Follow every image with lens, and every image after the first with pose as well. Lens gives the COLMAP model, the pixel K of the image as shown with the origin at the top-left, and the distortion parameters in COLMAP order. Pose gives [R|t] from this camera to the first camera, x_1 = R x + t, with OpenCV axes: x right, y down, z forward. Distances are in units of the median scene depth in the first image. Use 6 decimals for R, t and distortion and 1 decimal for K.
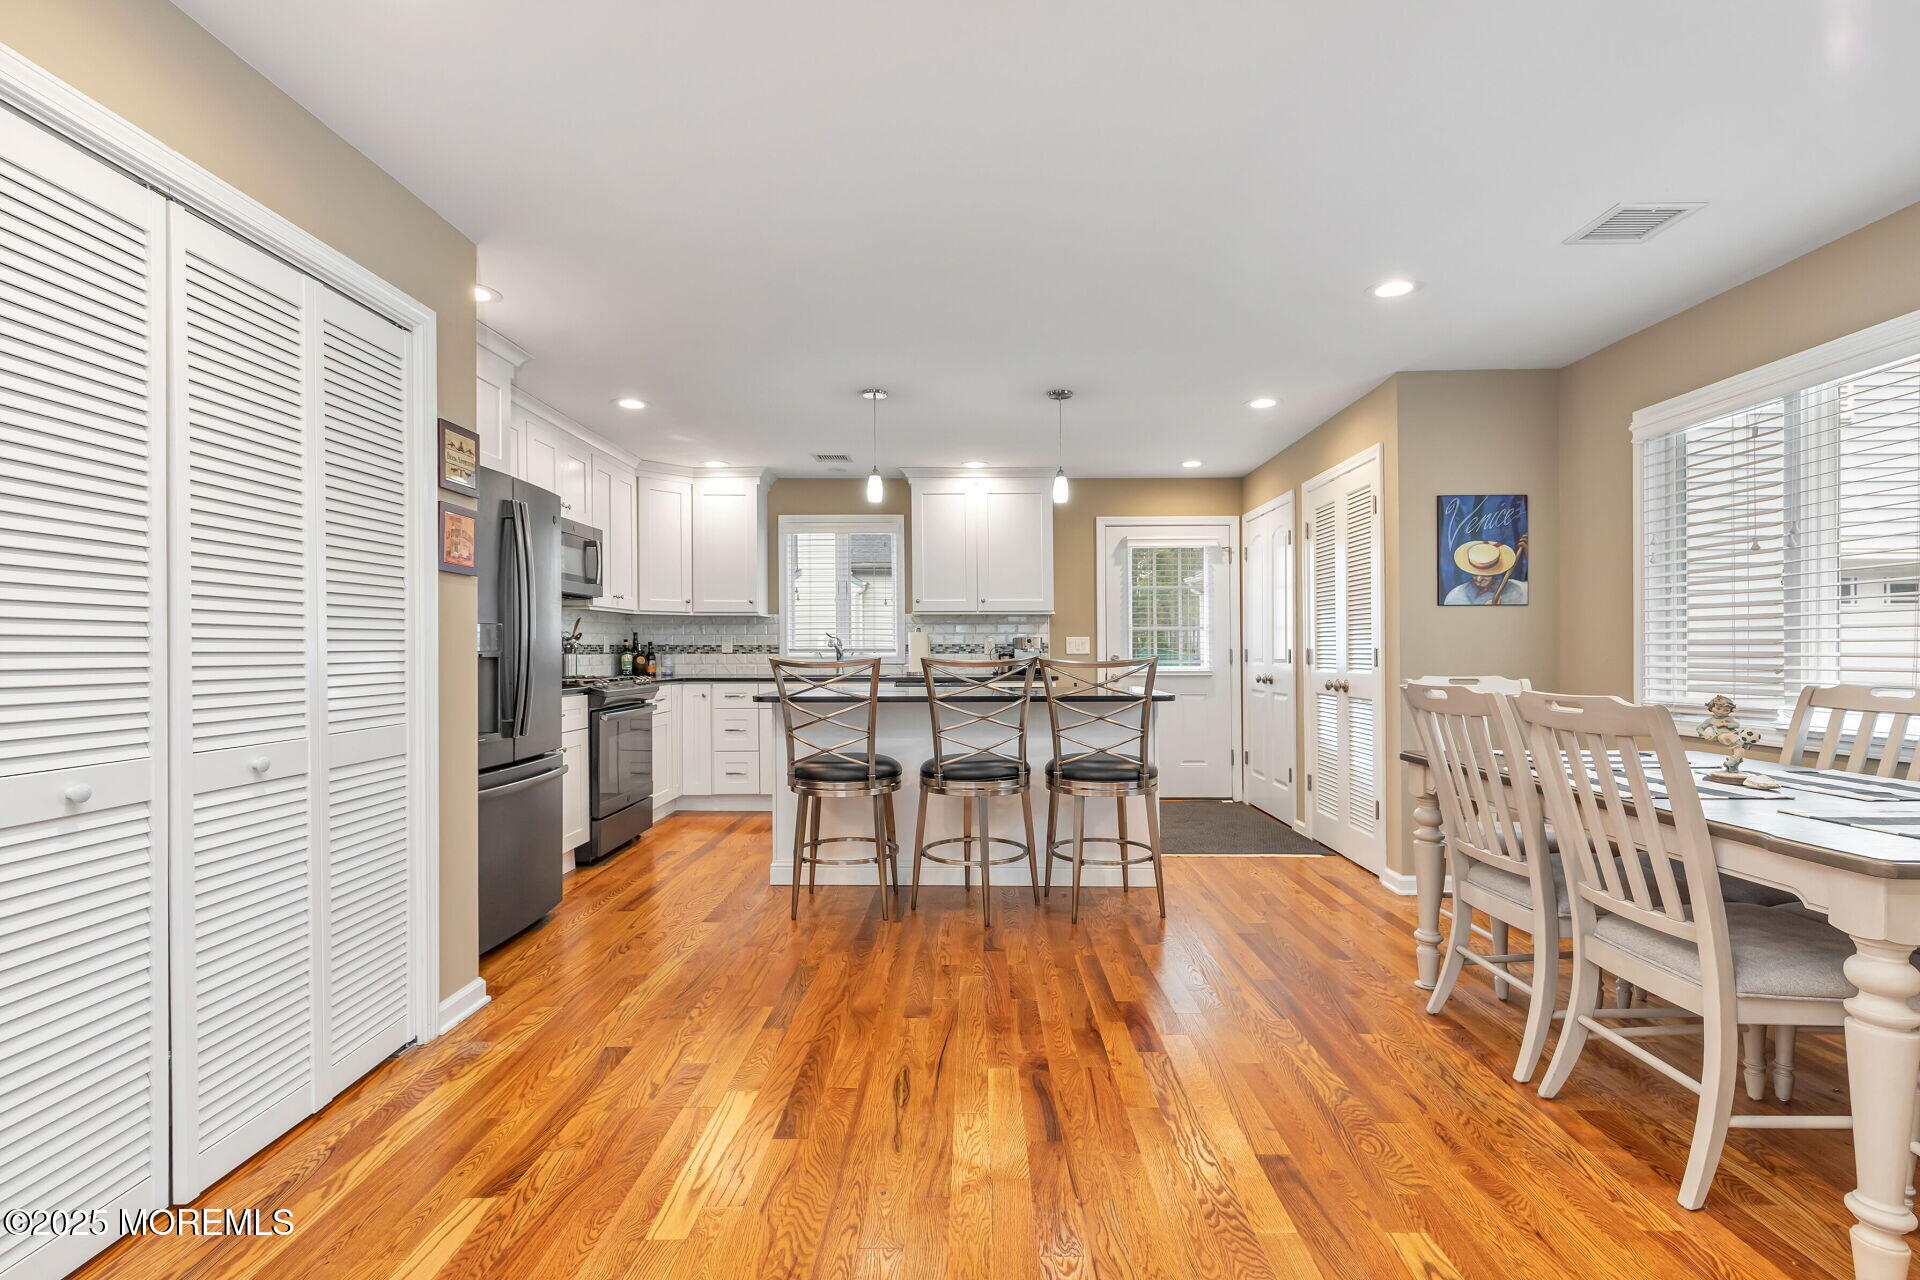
lens RADIAL K [[859.9, 0, 959.2], [0, 859.9, 656.4], [0, 0, 1]] dist [0.001150, -0.002702]
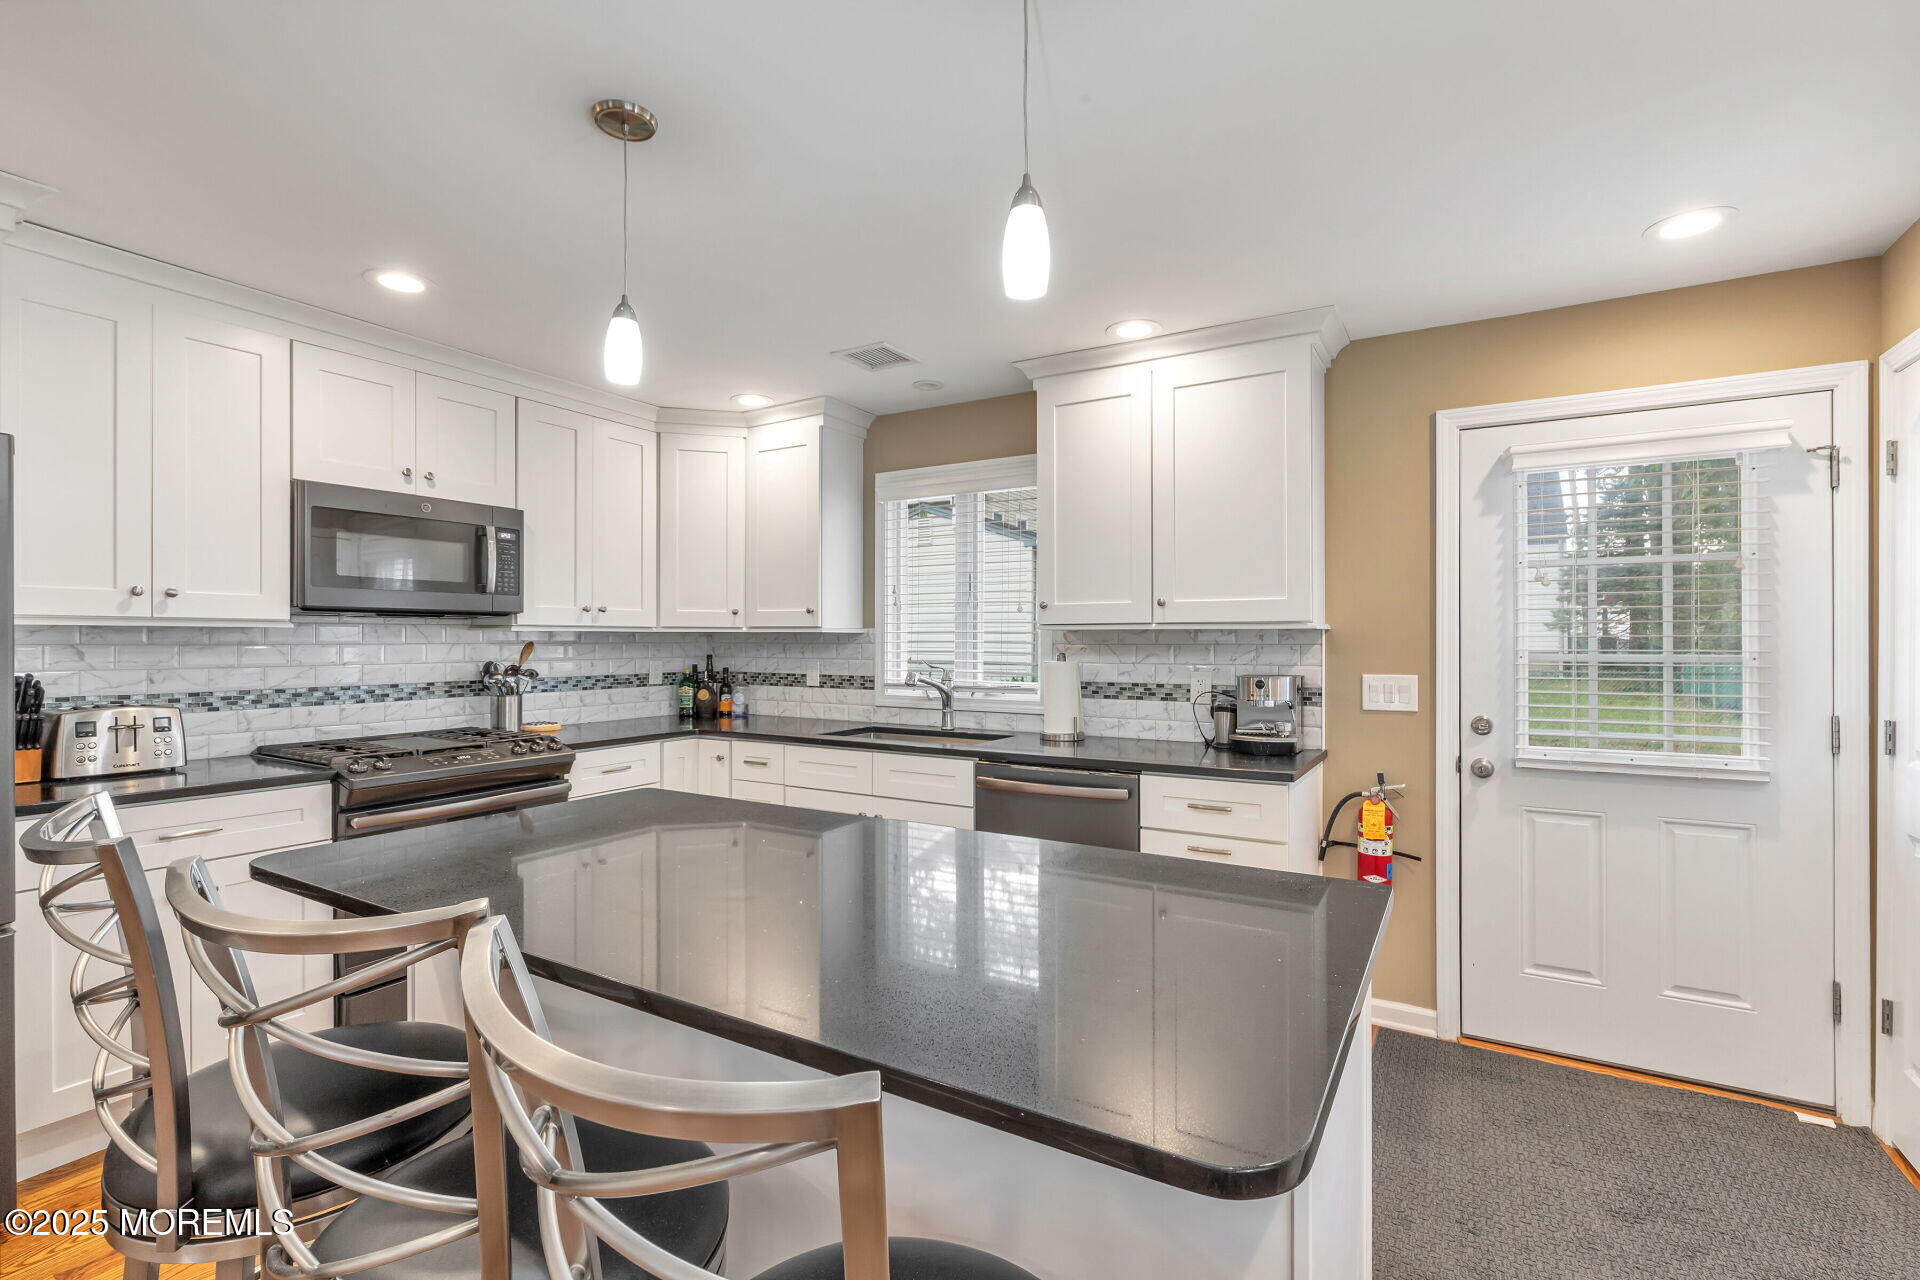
lens RADIAL K [[859.9, 0, 967.4], [0, 859.9, 643.9], [0, 0, 1]] dist [0.001150, -0.002702]
pose [[0.869262, 0.004853, -0.494328, 0.299188], [-0.006907, 0.999973, -0.002328, -0.064826], [0.494303, 0.005438, 0.869272, 0.850920]]
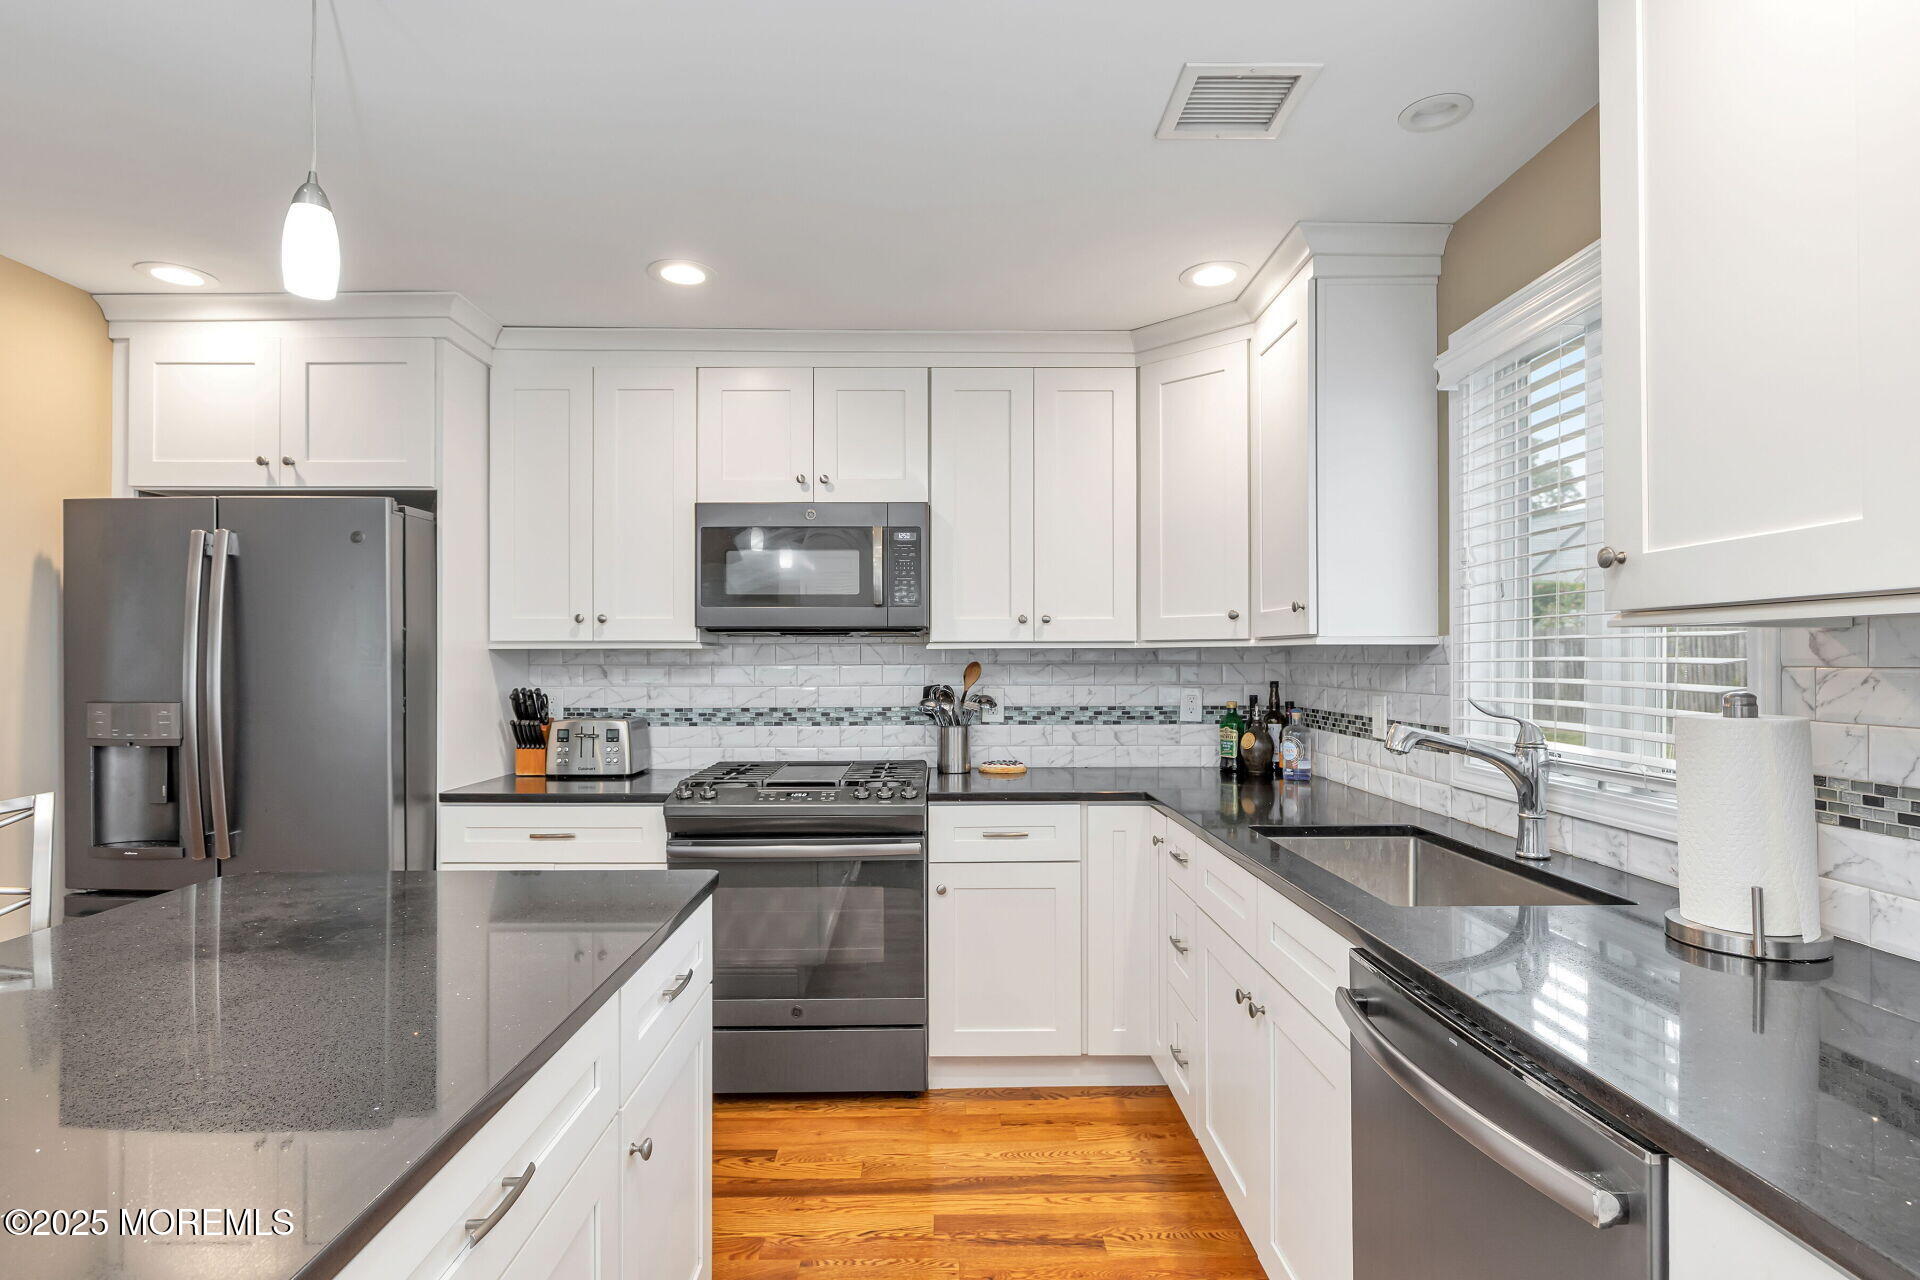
lens RADIAL K [[954.7, 0, 937.0], [0, 954.7, 655.5], [0, 0, 1]] dist [-0.003262, -0.001980]
pose [[0.023756, -0.005574, -0.999702, 0.271191], [-0.007220, 0.999957, -0.005747, -0.066985], [0.999692, 0.007354, 0.023715, 1.418728]]
